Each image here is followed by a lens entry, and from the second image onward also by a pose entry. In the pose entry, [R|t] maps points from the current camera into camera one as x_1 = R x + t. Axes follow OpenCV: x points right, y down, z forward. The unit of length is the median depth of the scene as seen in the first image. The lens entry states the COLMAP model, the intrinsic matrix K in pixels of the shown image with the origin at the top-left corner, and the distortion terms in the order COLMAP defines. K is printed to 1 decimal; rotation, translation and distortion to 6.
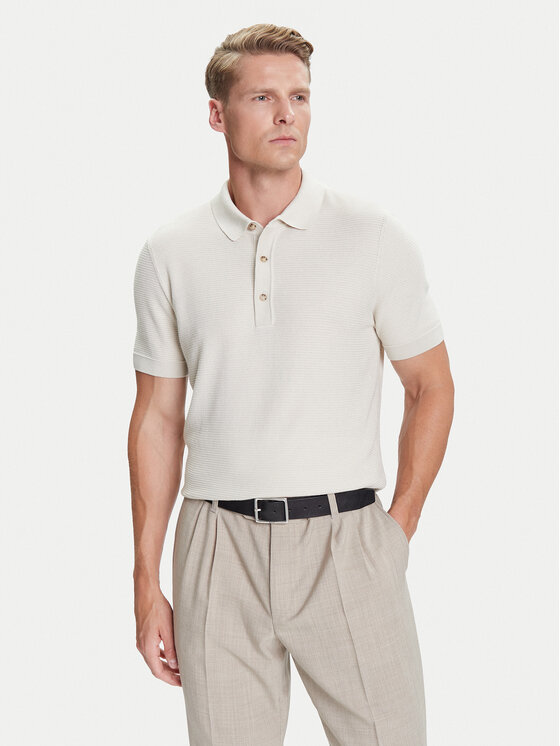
lens RADIAL K [[1051.3, 0, 280.0], [0, 1051.3, 373.0], [0, 0, 1]] dist [-0.008331, -0.006748]
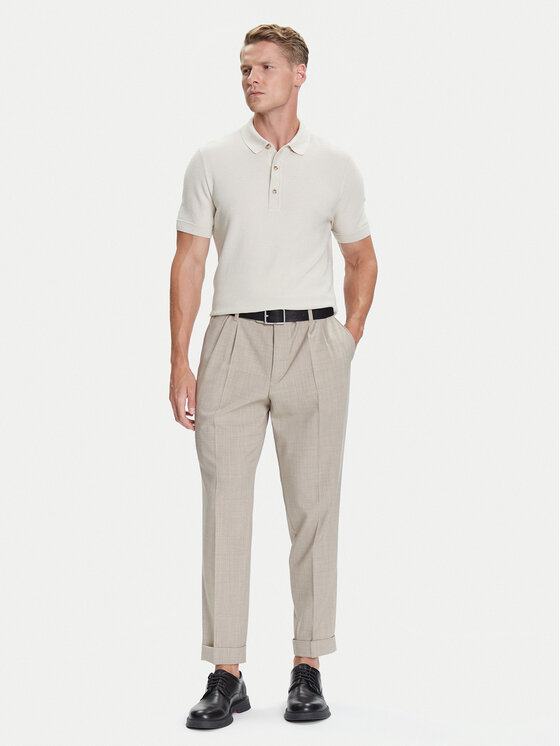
lens RADIAL K [[1157.1, 0, 280.0], [0, 1157.1, 373.0], [0, 0, 1]] dist [-1.528939, -0.007123]
pose [[0.997987, 0.059358, 0.022347, -0.033743], [-0.061799, 0.989315, 0.132046, -0.026249], [-0.014270, -0.133161, 0.990992, -0.822936]]
